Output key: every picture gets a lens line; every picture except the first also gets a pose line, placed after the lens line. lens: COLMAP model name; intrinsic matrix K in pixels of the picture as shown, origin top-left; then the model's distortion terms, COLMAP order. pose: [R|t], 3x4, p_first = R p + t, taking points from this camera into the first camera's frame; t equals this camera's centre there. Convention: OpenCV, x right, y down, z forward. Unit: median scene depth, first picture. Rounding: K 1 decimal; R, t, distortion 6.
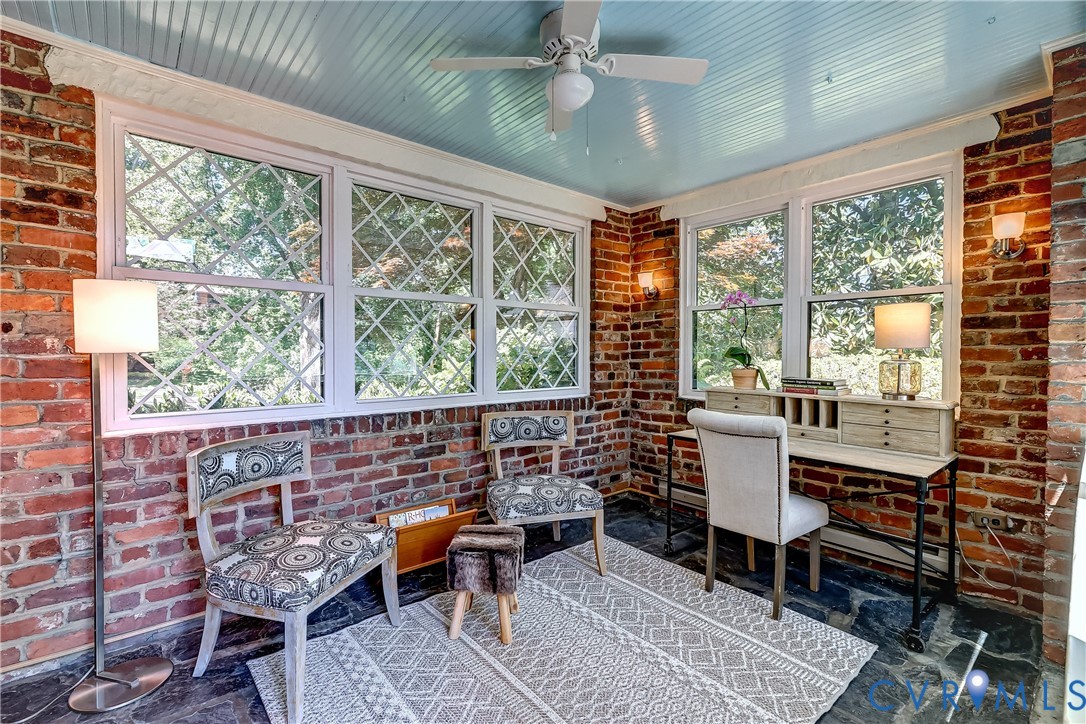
lens RADIAL K [[482.4, 0, 539.7], [0, 482.4, 359.7], [0, 0, 1]] dist [-0.002272, 0.003594]
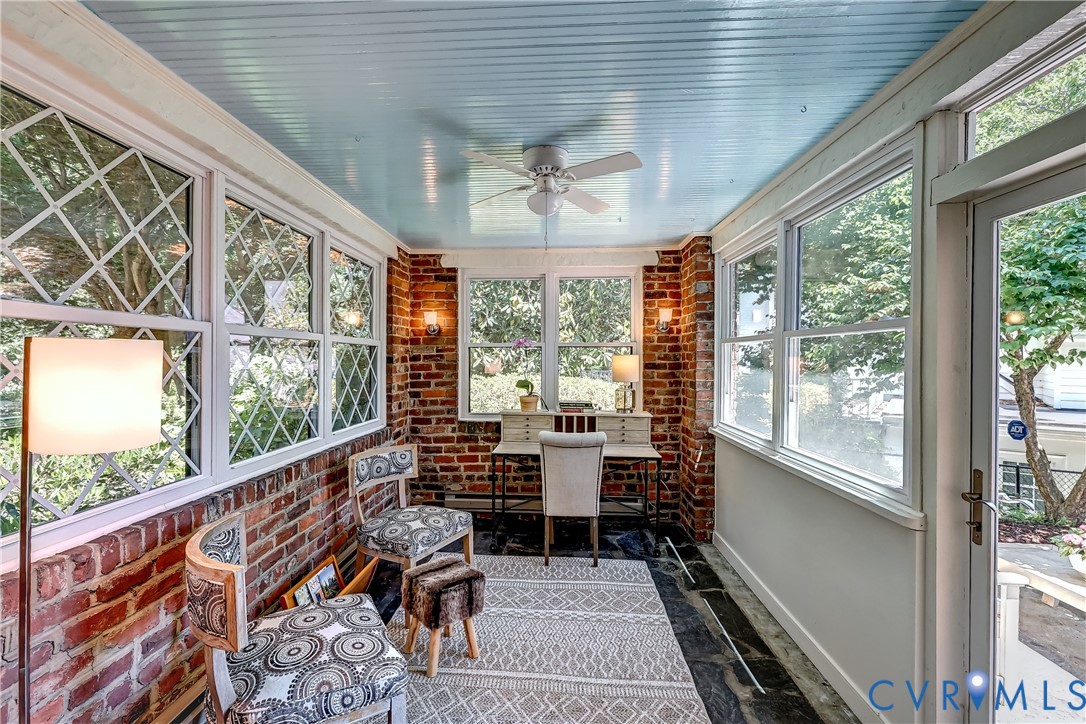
lens RADIAL K [[482.4, 0, 532.9], [0, 482.4, 361.9], [0, 0, 1]] dist [-0.002272, 0.003594]
pose [[0.689402, -0.002495, 0.724374, -0.547885], [0.010354, 0.999926, -0.006411, -0.068626], [-0.724305, 0.011920, 0.689377, 0.074314]]
